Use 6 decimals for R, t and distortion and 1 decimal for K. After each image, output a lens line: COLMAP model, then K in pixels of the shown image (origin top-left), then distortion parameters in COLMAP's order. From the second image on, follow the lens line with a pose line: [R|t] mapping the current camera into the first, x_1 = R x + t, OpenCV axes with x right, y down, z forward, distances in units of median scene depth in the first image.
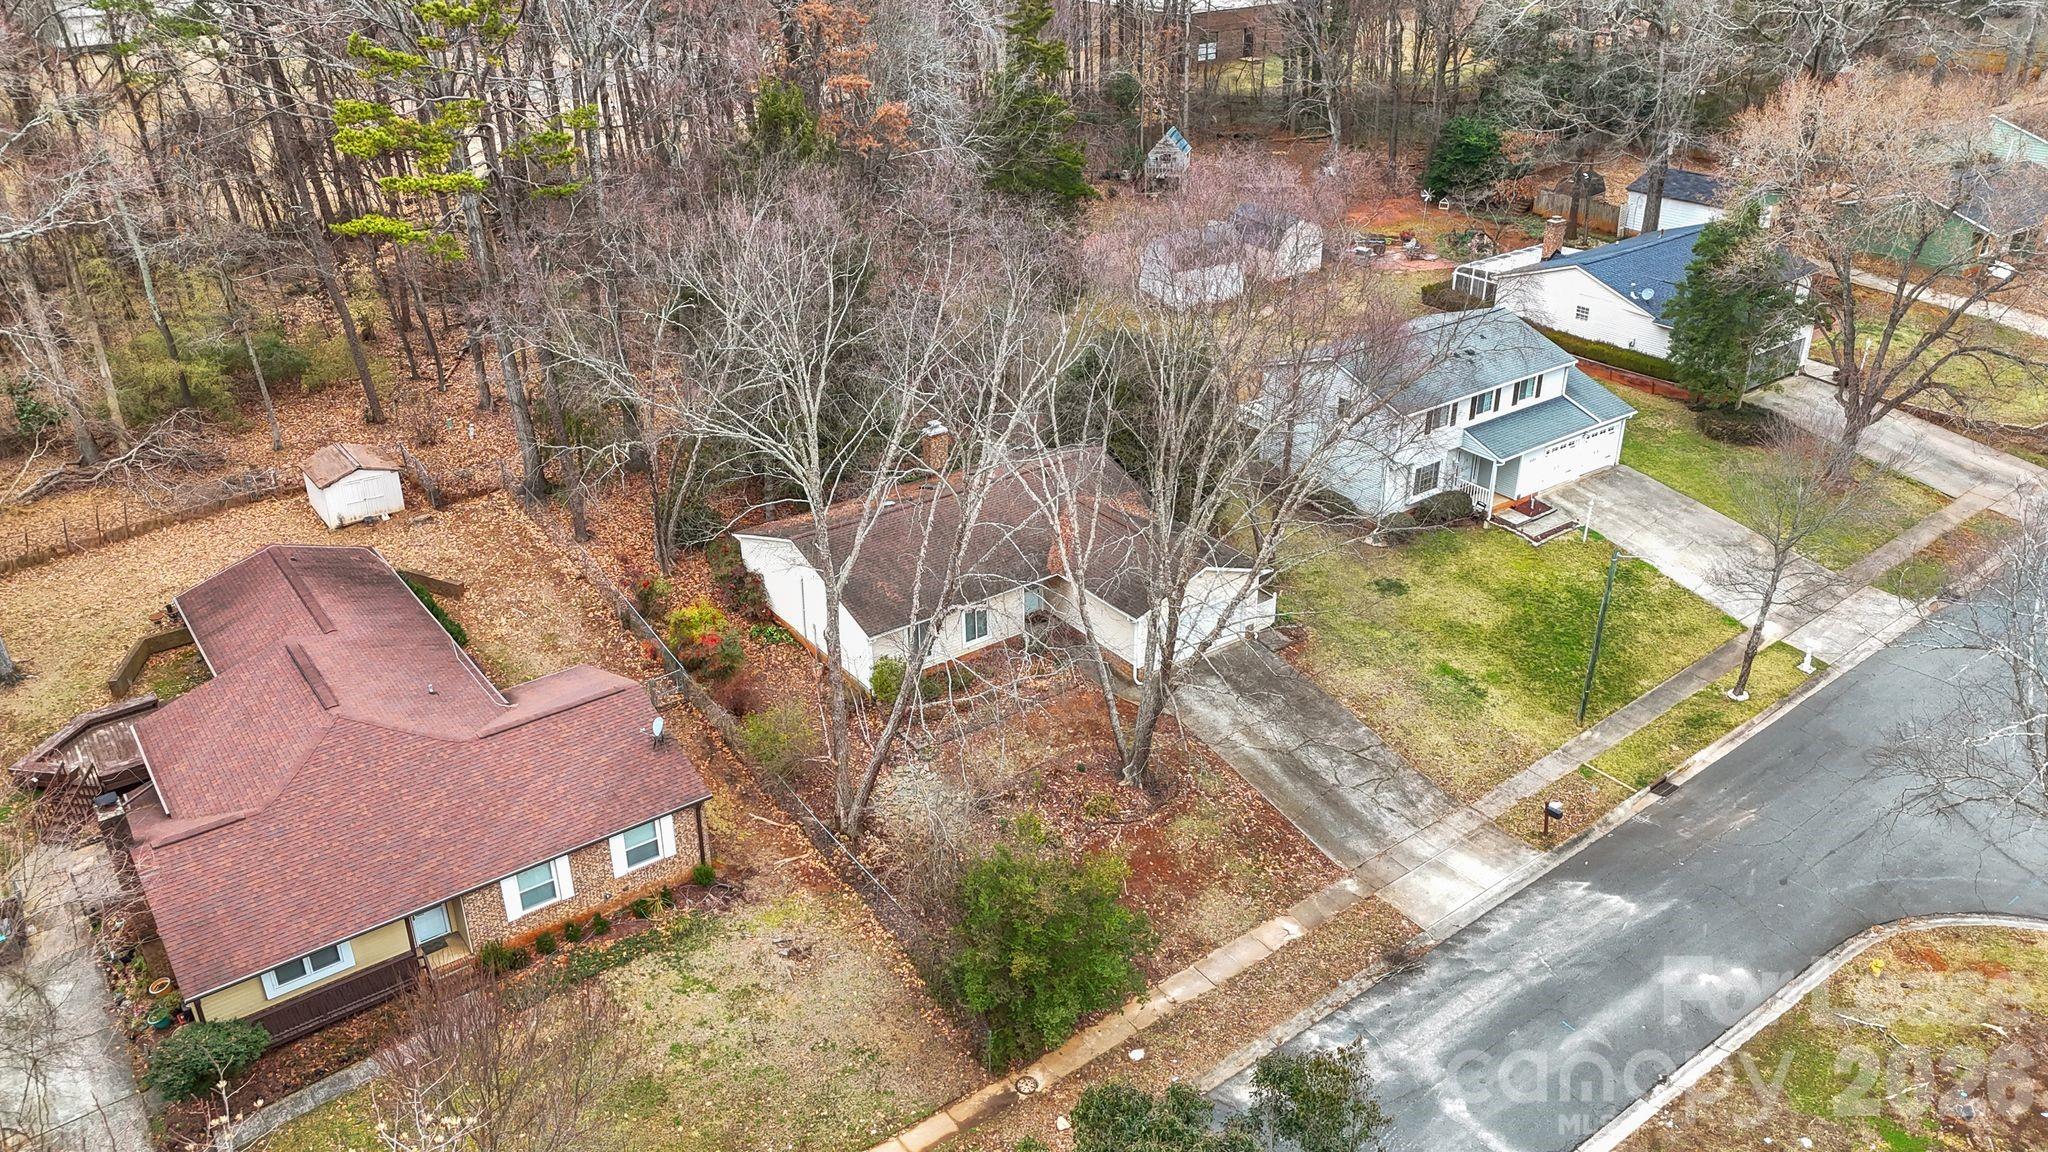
lens RADIAL K [[1538.7, 0, 1038.1], [0, 1538.7, 570.1], [0, 0, 1]] dist [0.051717, 0.001955]
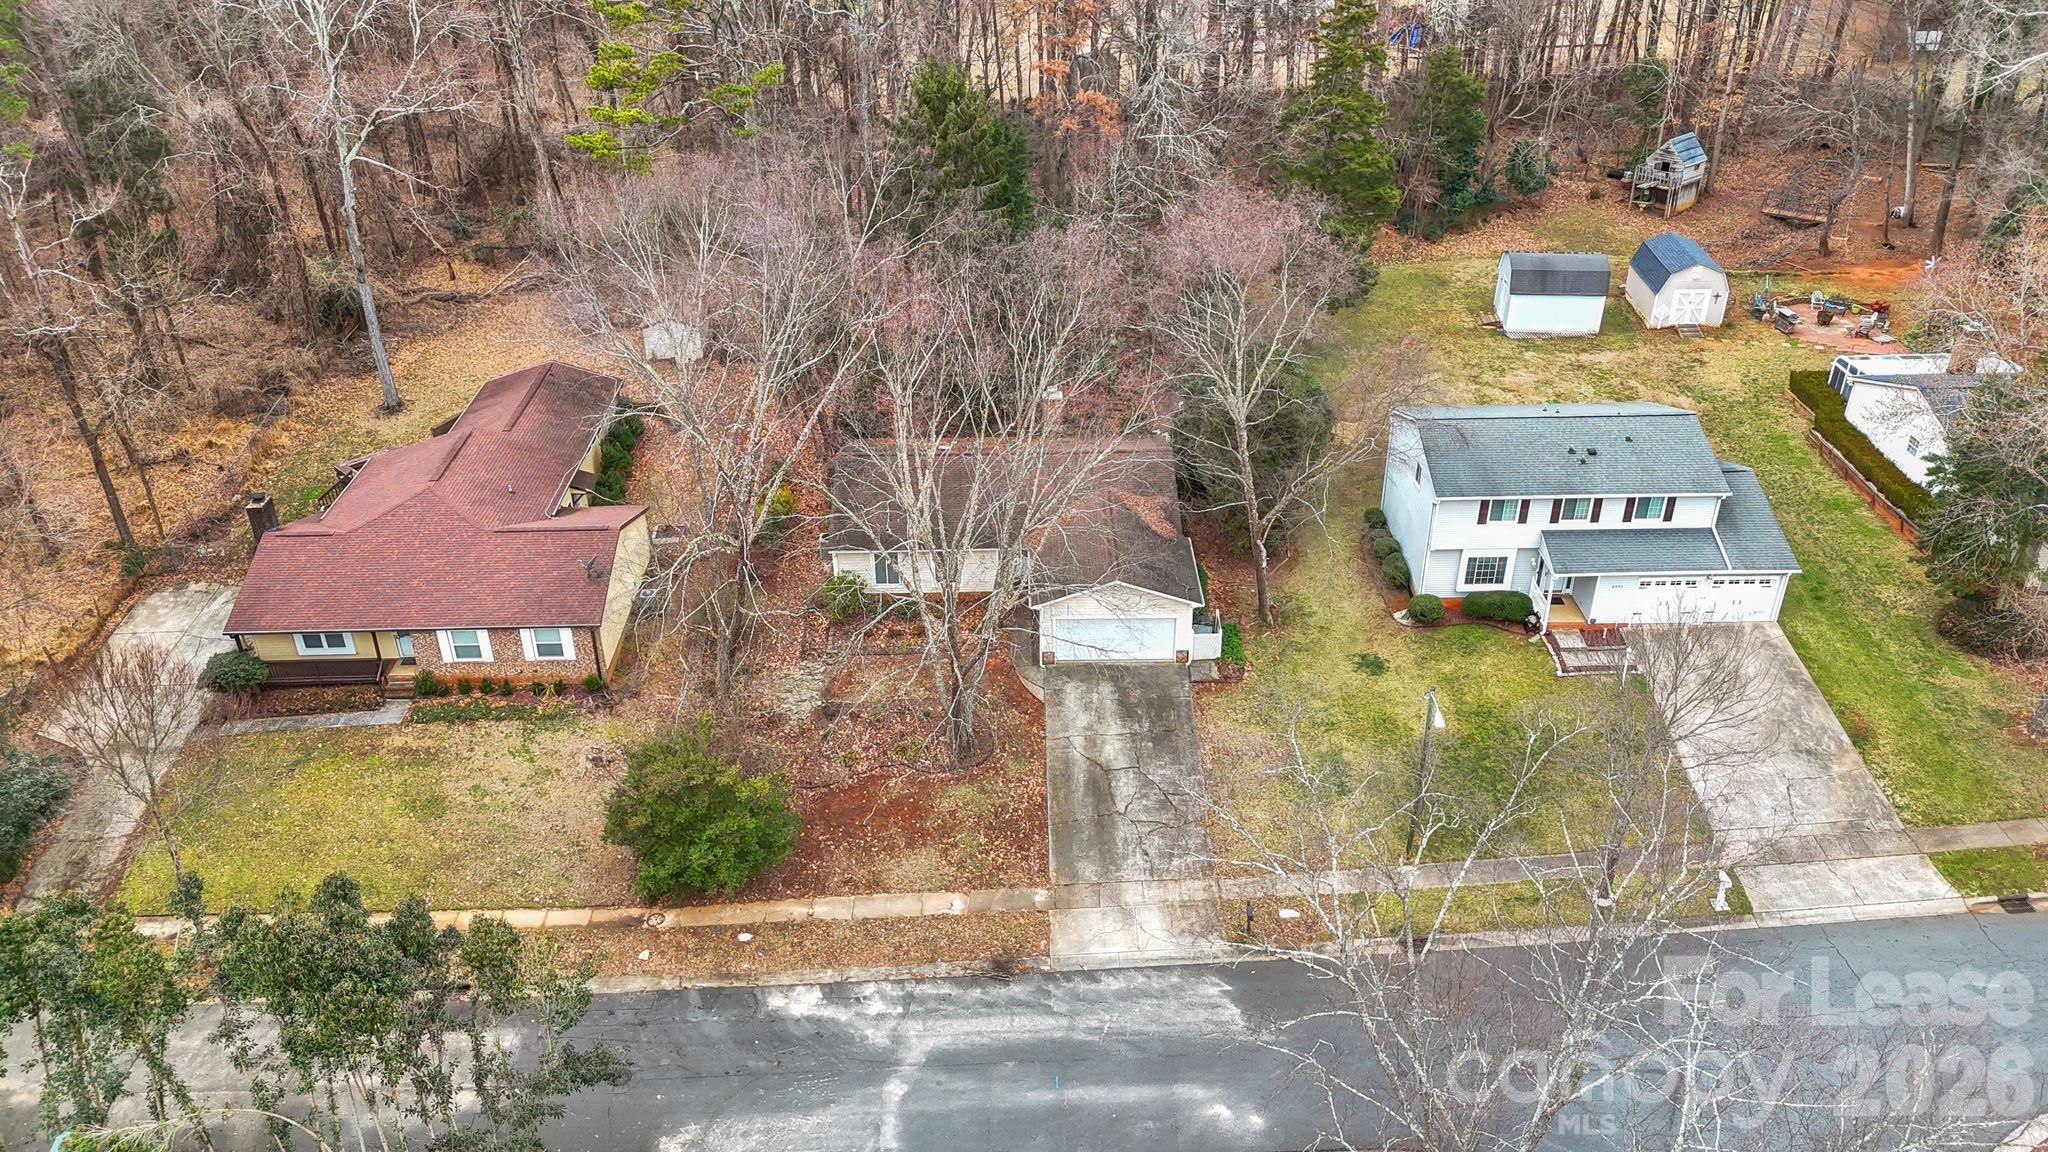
lens RADIAL K [[1538.7, 0, 1020.8], [0, 1538.7, 569.6], [0, 0, 1]] dist [0.051717, 0.001955]
pose [[0.814541, 0.294021, -0.500074, 0.641104], [-0.259513, 0.955658, 0.139179, -0.153068], [0.518822, 0.016408, 0.854725, 0.074056]]
